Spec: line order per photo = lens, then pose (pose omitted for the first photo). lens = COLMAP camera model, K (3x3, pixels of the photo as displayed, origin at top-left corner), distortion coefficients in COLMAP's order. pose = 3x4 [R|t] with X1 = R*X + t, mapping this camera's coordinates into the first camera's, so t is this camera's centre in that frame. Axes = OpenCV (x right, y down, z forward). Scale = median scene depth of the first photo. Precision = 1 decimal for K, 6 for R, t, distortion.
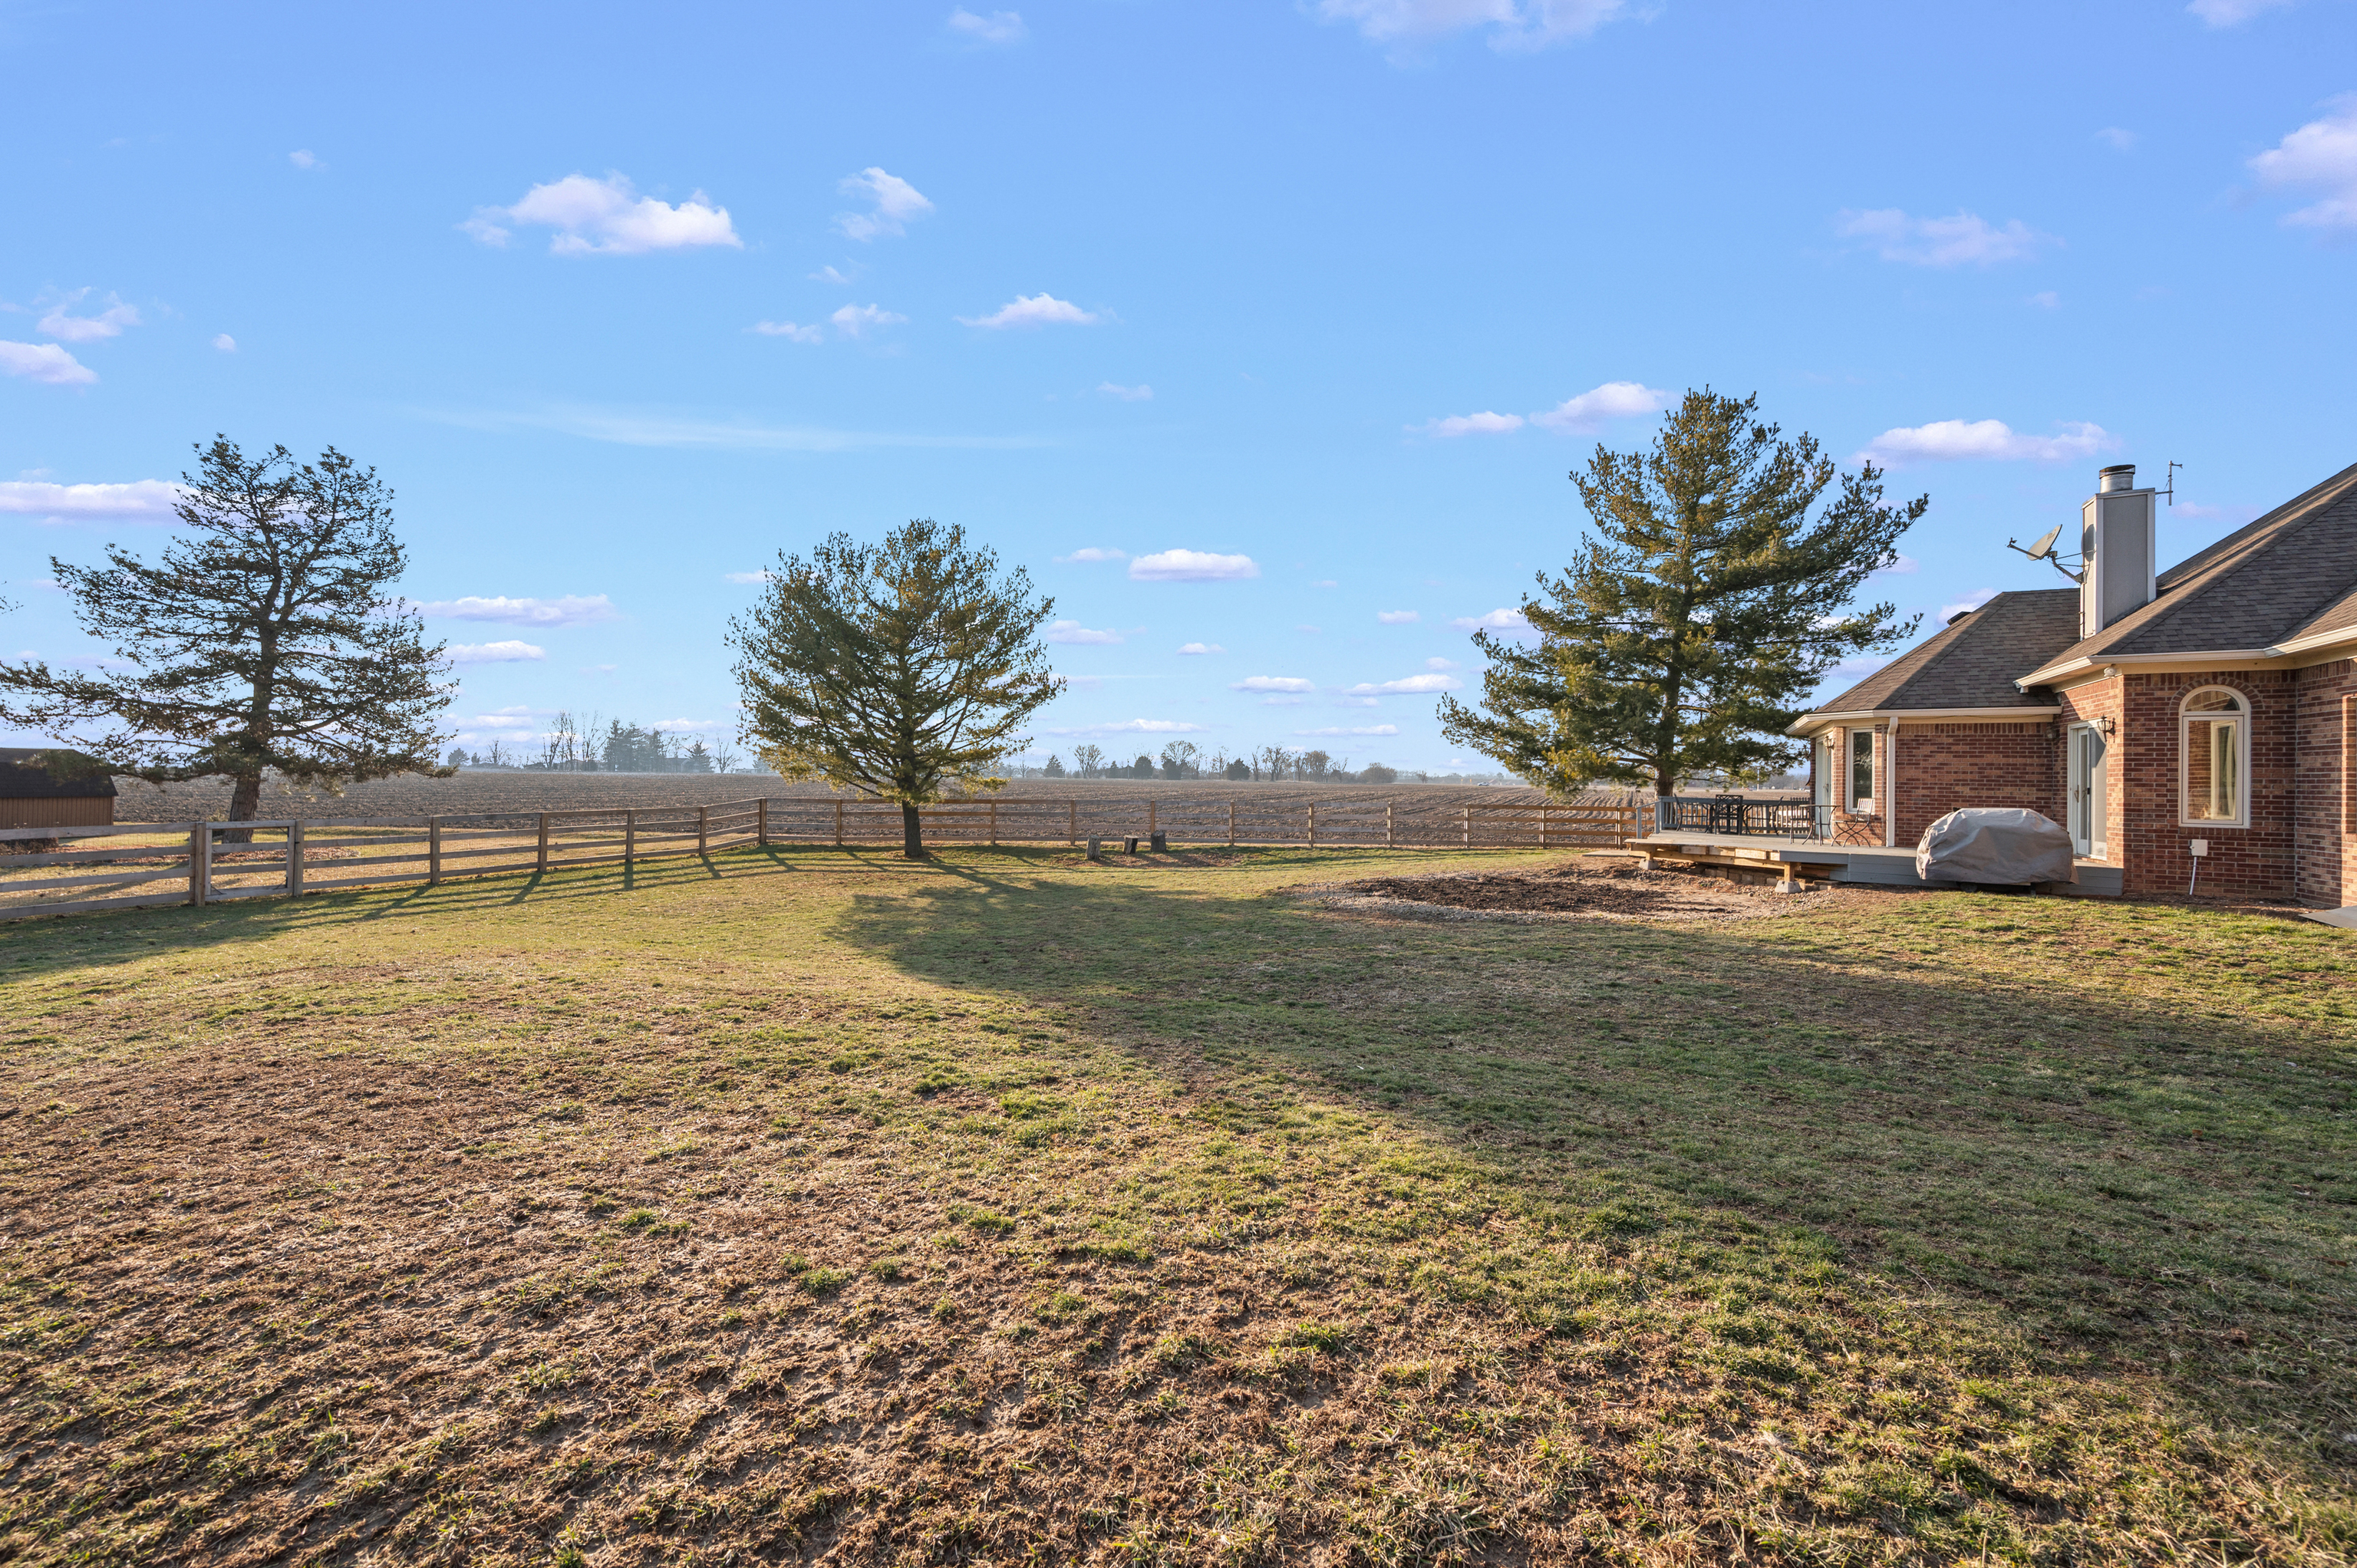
lens RADIAL K [[934.8, 0, 1178.5], [0, 934.8, 784.0], [0, 0, 1]] dist [0.000208, -0.000219]
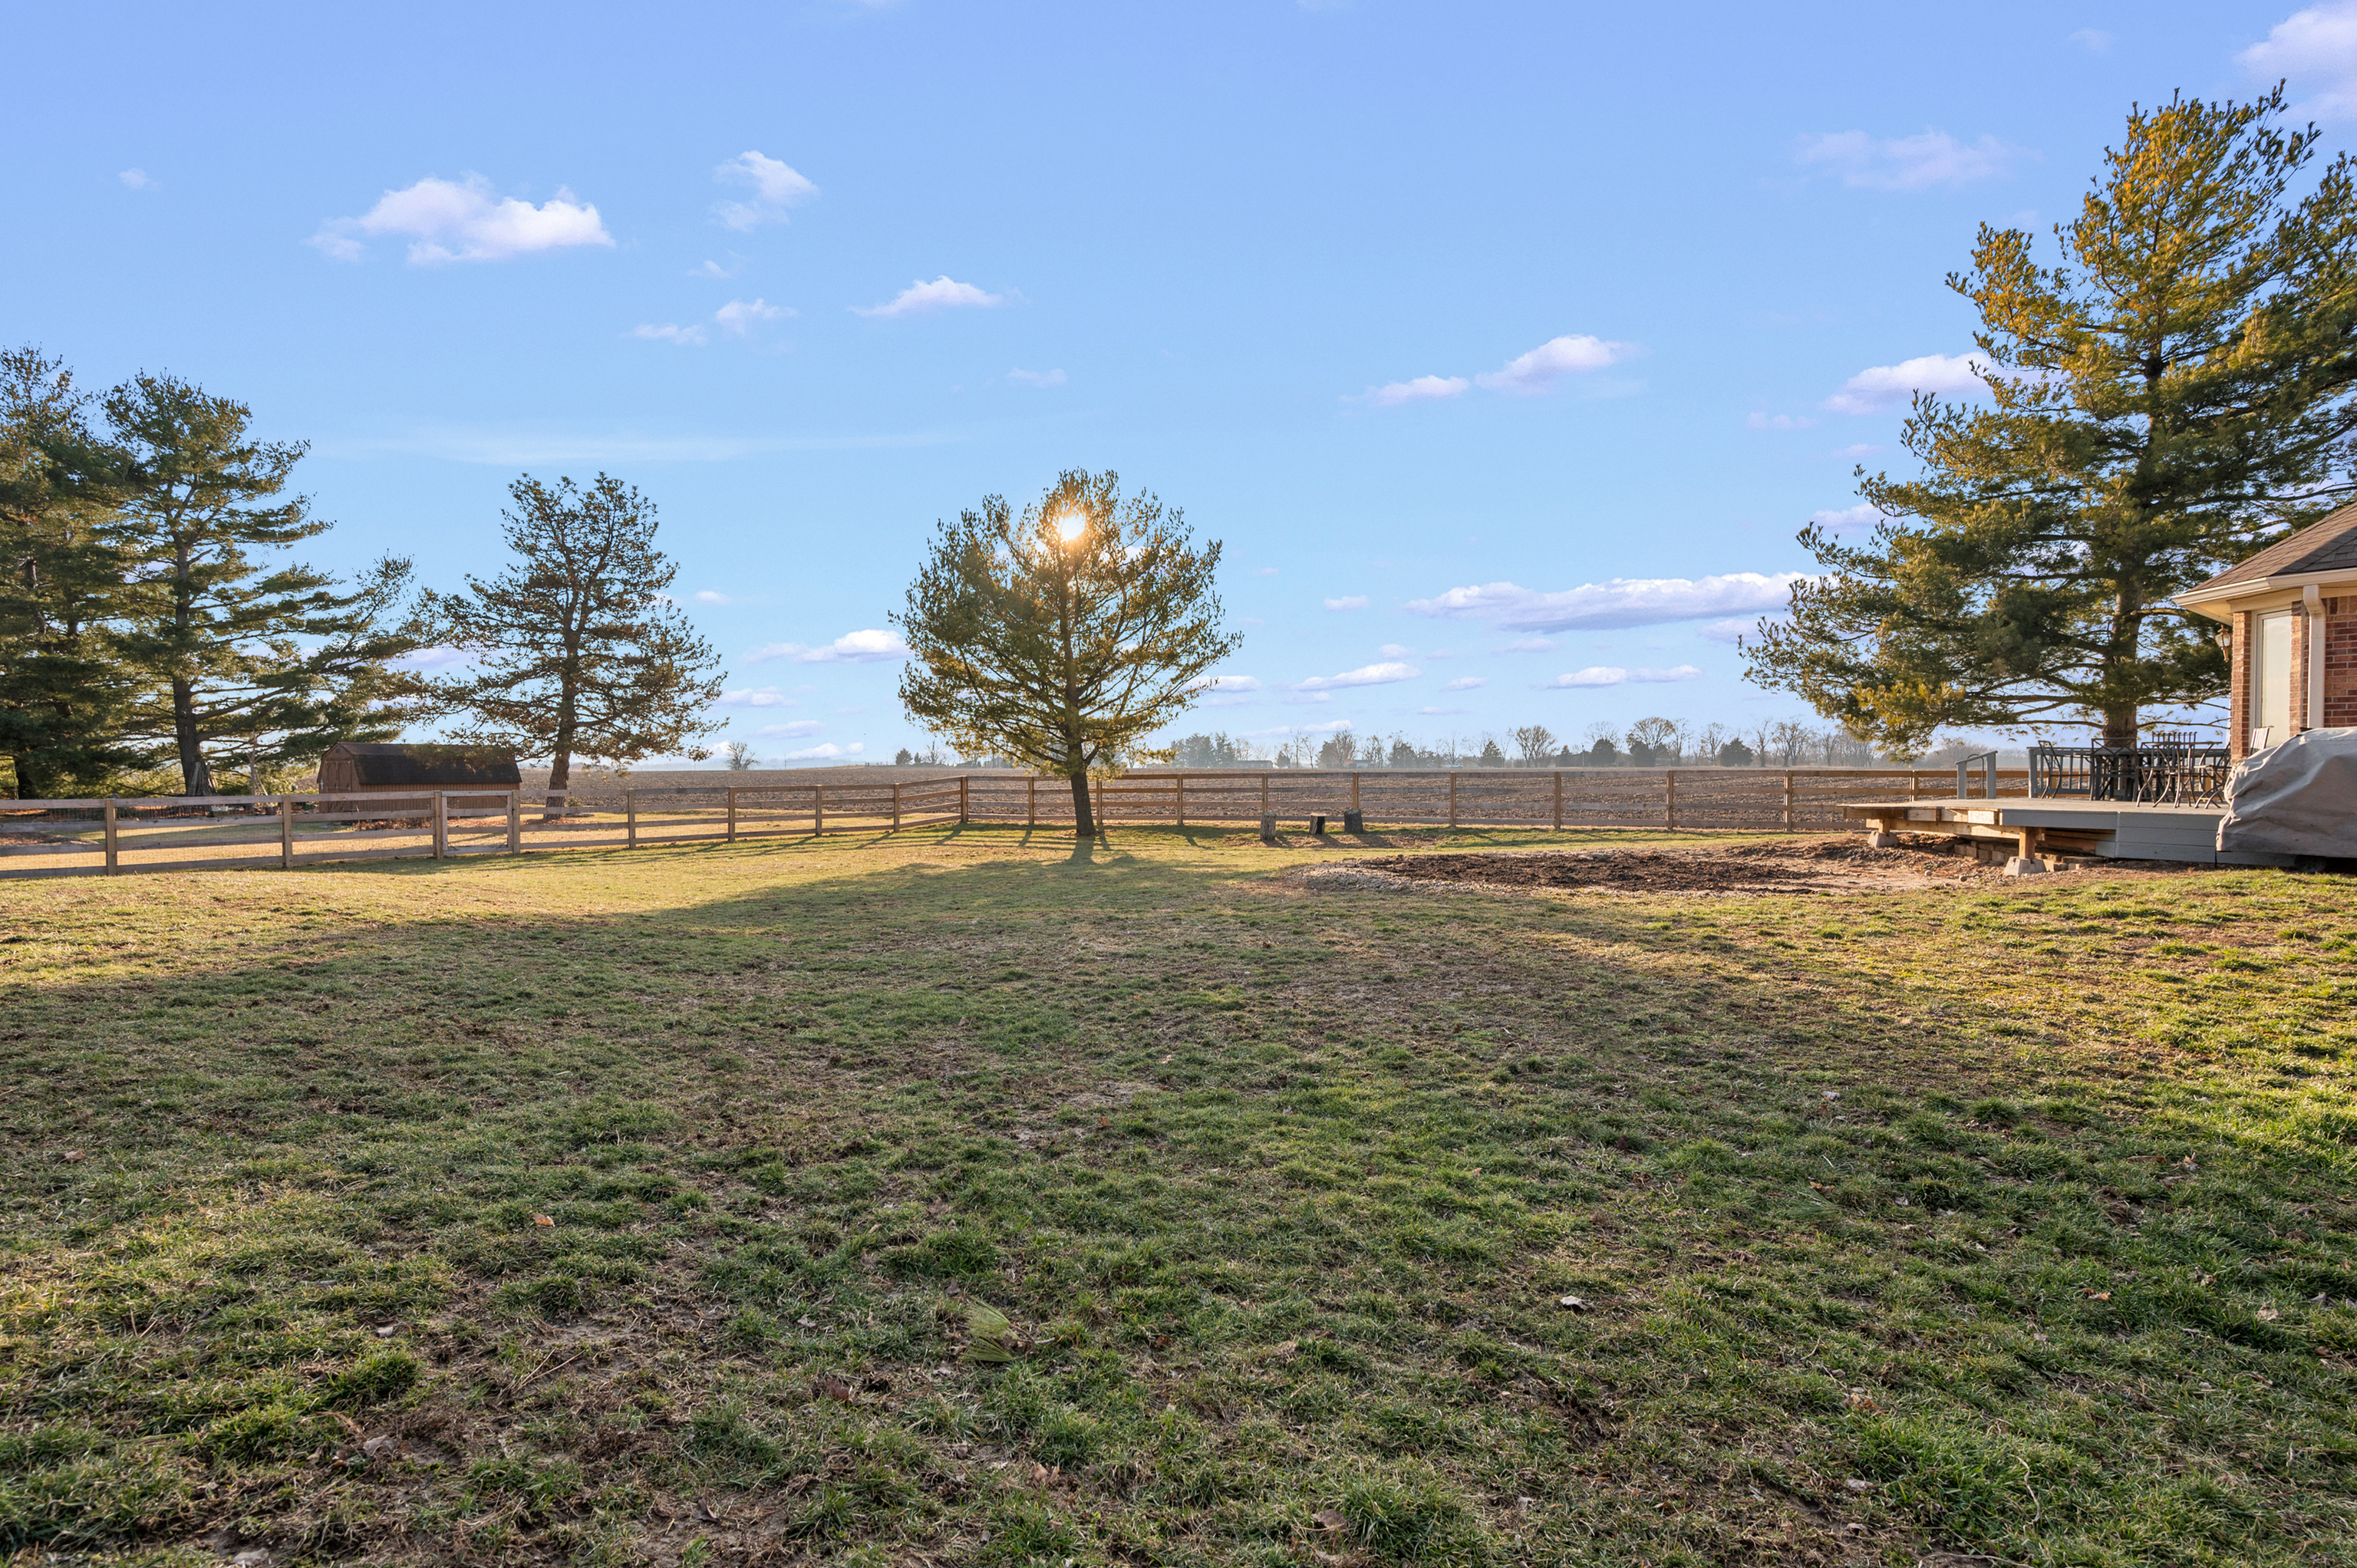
lens RADIAL K [[1078.9, 0, 1178.2], [0, 1078.9, 796.0], [0, 0, 1]] dist [0.002141, 0.000389]
pose [[0.914522, -0.008117, -0.404456, 0.259655], [0.015406, 0.999772, 0.014770, 0.025994], [0.404244, -0.019738, 0.914438, 0.061749]]
